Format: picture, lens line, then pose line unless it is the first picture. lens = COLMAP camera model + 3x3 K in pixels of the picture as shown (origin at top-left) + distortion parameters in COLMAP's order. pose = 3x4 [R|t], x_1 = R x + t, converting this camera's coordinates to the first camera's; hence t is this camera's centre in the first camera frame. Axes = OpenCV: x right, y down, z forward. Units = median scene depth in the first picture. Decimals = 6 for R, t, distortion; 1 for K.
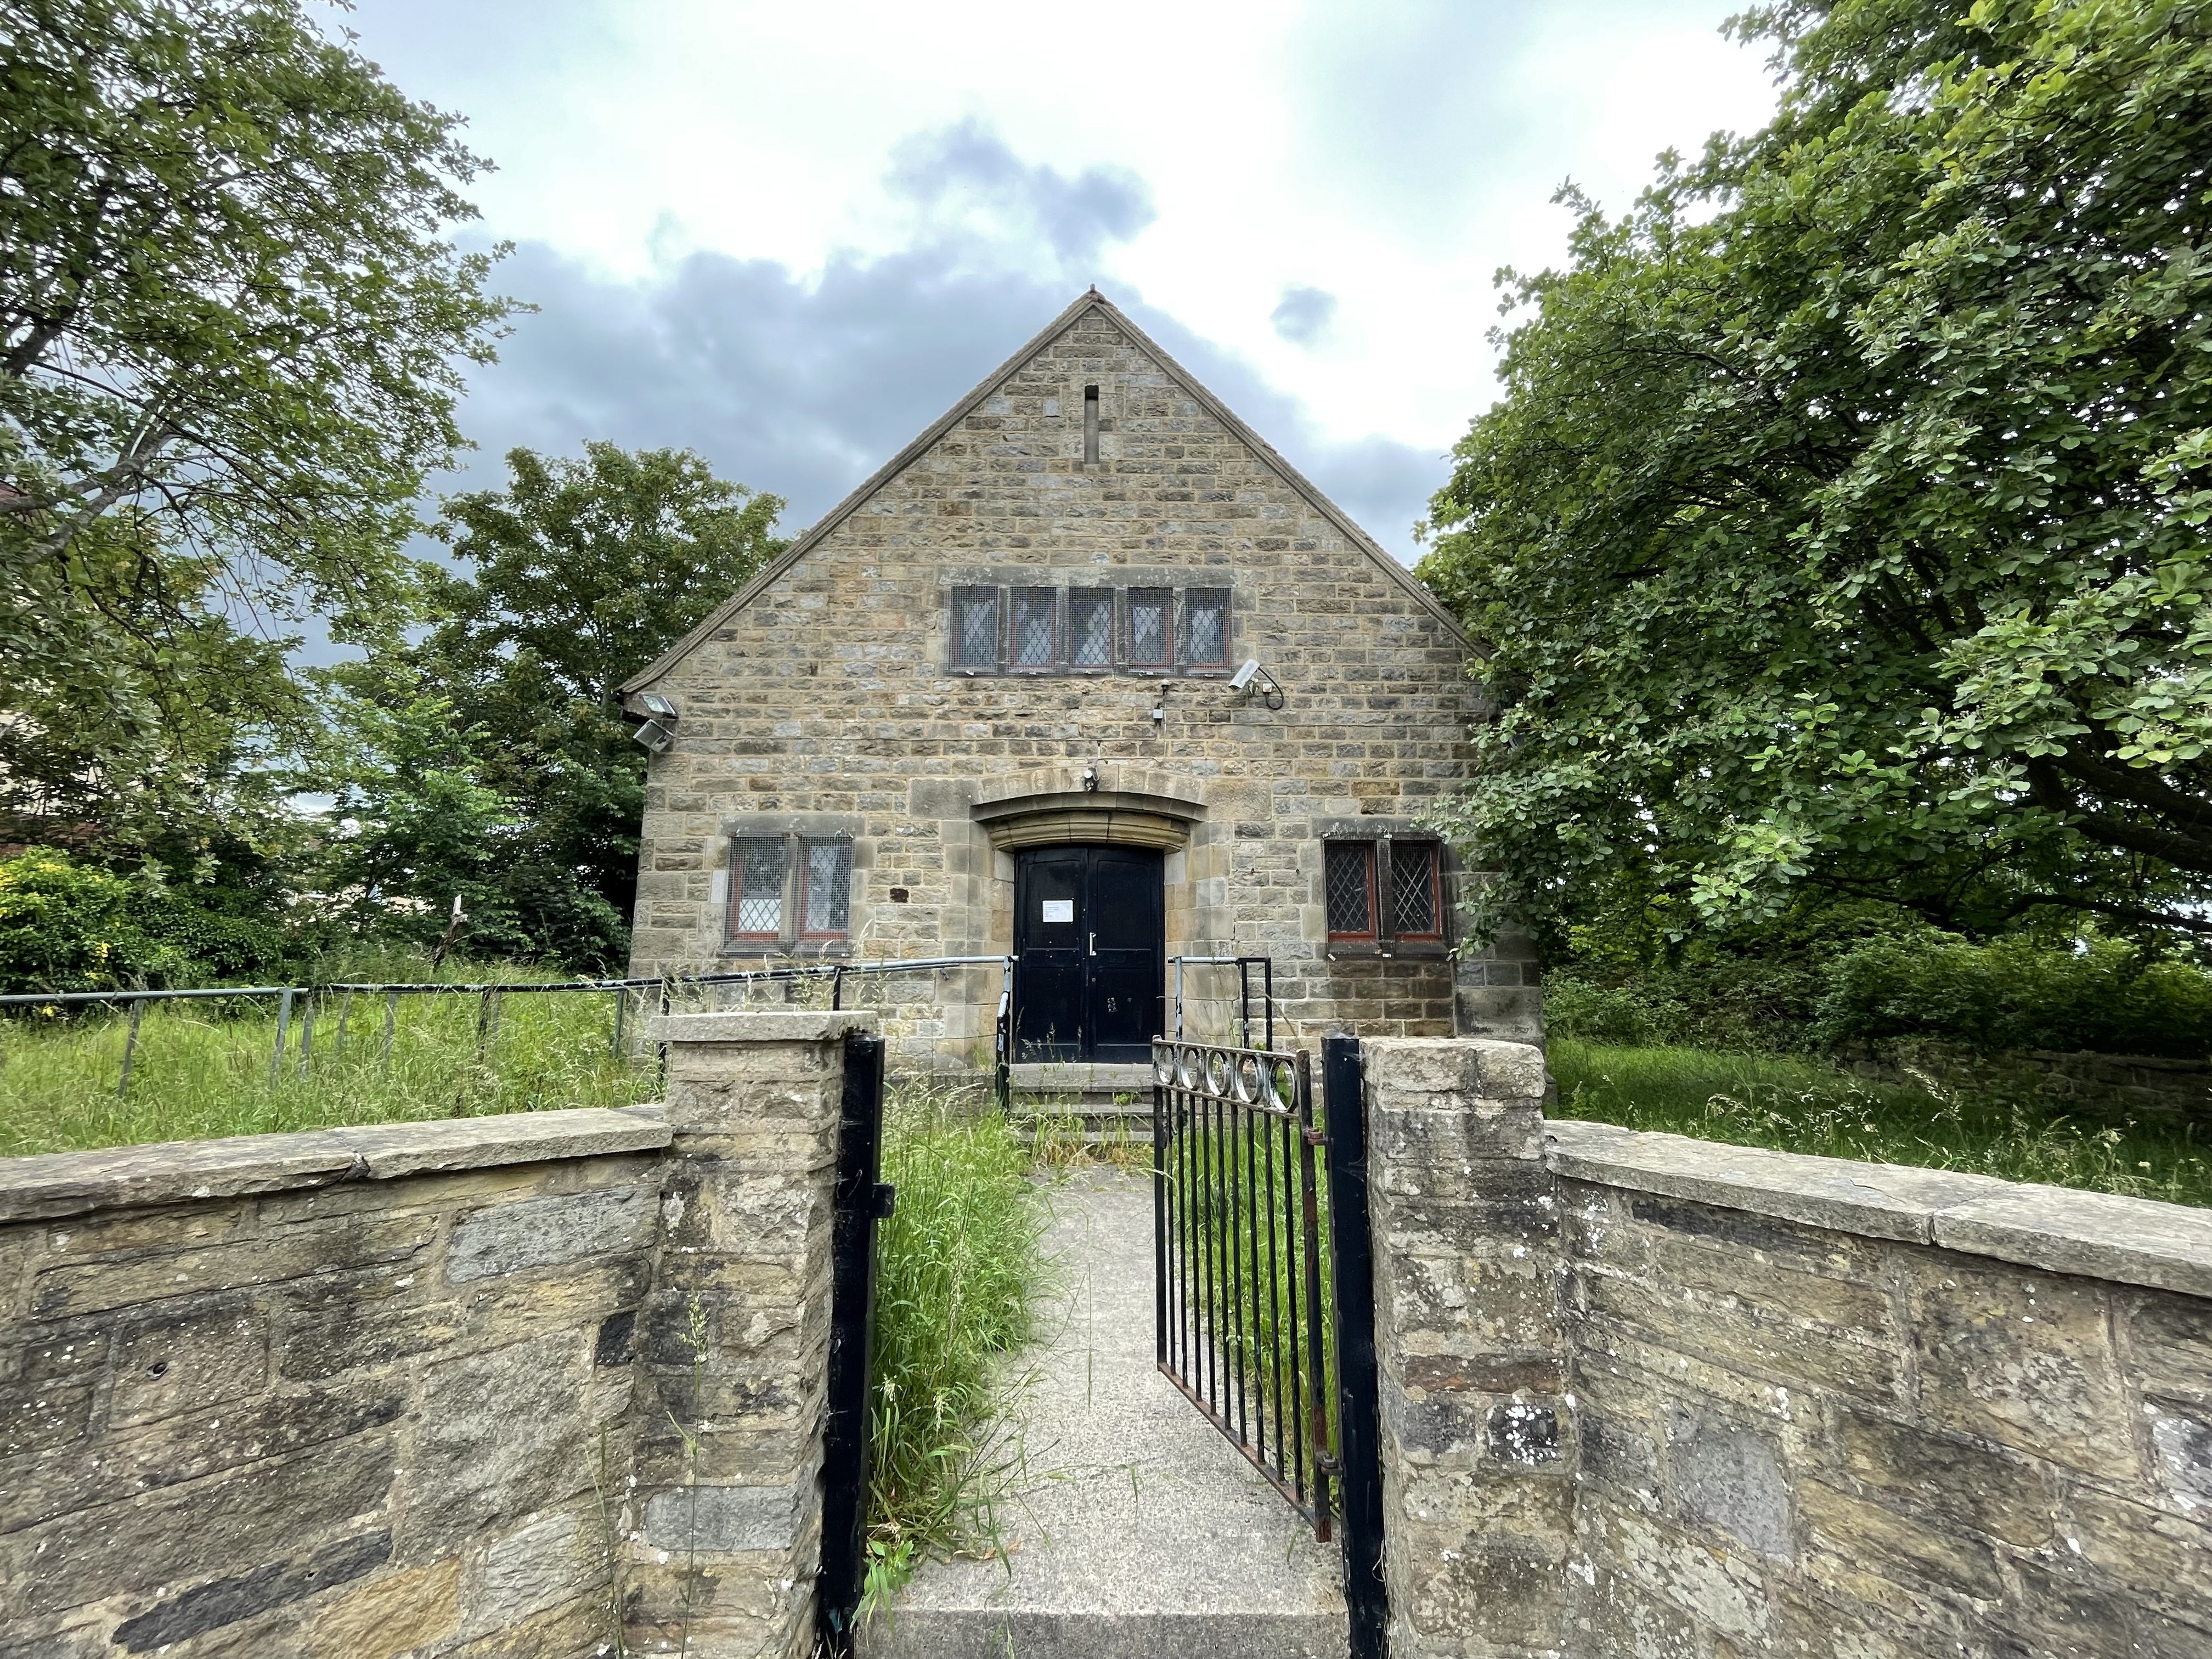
lens RADIAL K [[891.2, 0, 1103.2], [0, 891.2, 827.5], [0, 0, 1]] dist [-0.000827, 0.000075]
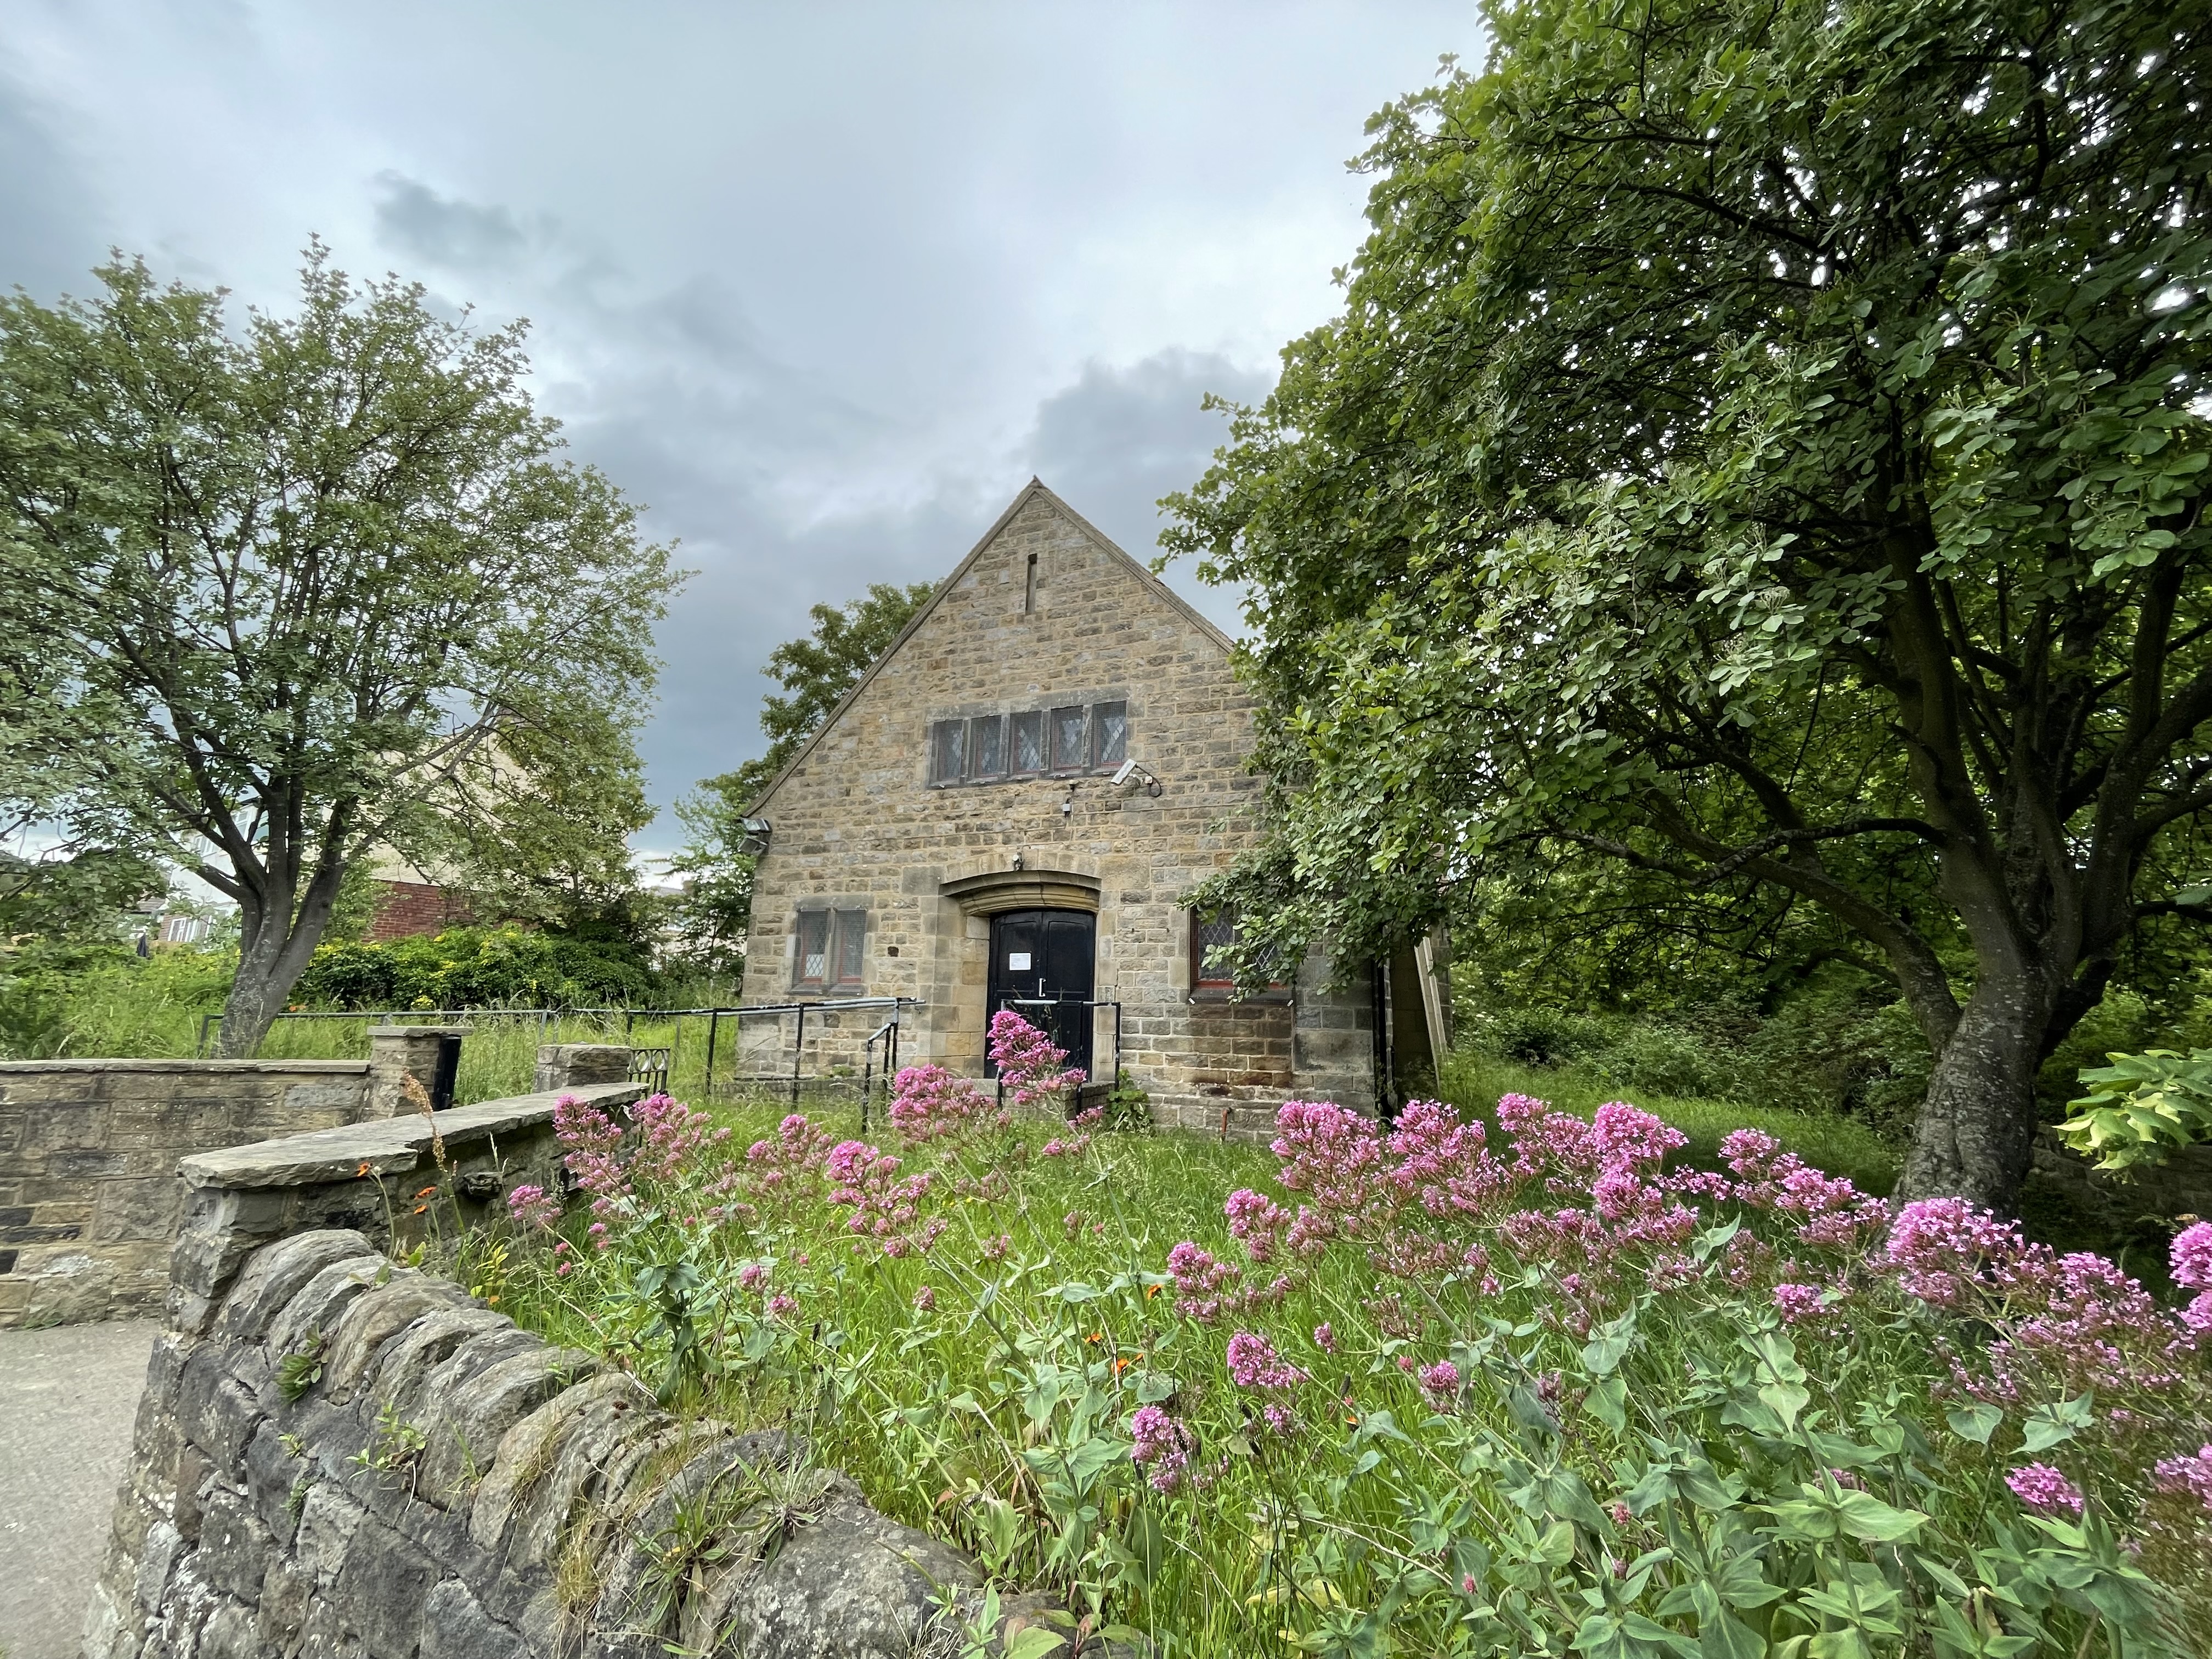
lens RADIAL K [[891.2, 0, 1110.2], [0, 891.2, 828.3], [0, 0, 1]] dist [-0.000827, 0.000075]
pose [[0.925278, -0.056864, -0.375003, 0.593651], [0.044354, 0.998136, -0.041917, -0.041030], [0.376687, 0.022152, 0.926076, -0.159133]]
